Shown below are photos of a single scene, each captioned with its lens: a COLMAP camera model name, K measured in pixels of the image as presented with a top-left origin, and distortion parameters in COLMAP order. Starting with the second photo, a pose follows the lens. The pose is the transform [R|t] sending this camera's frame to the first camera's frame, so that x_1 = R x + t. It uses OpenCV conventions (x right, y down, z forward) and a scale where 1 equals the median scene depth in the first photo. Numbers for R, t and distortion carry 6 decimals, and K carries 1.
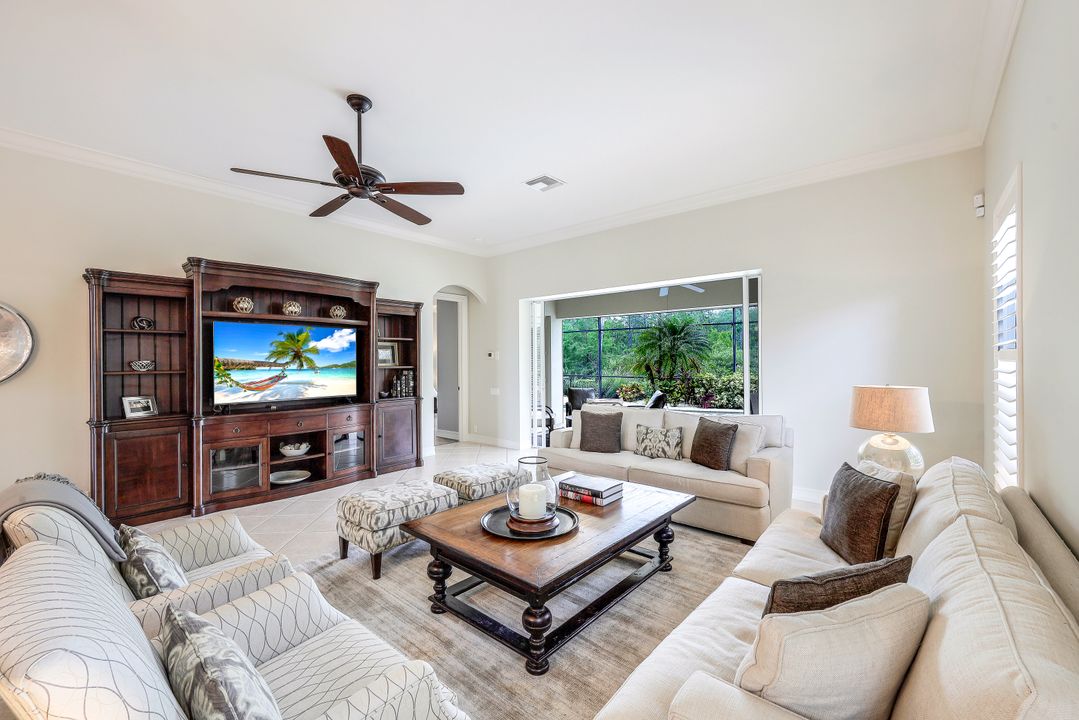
lens RADIAL K [[449.8, 0, 539.5], [0, 449.8, 360.0], [0, 0, 1]] dist [0.000736, 0.000217]
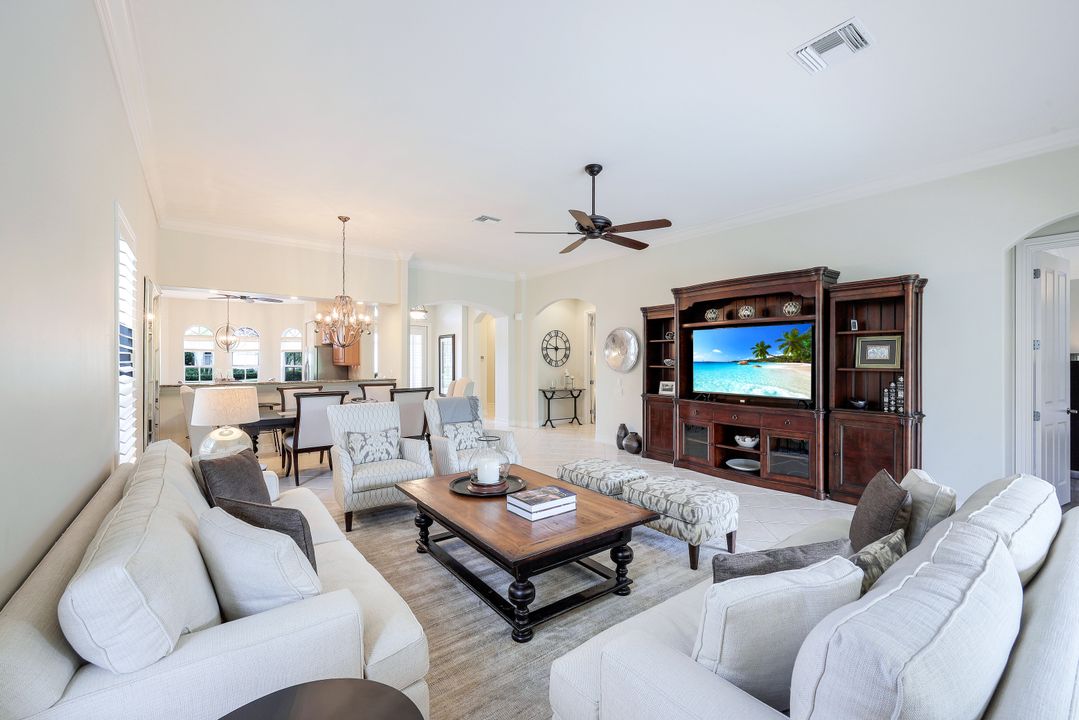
lens RADIAL K [[449.8, 0, 539.5], [0, 449.8, 360.0], [0, 0, 1]] dist [0.000736, 0.000217]
pose [[-0.216964, 0.006703, -0.976157, 0.688442], [-0.002146, 0.999971, 0.007344, -0.005460], [0.976177, 0.003688, -0.216943, 0.813494]]
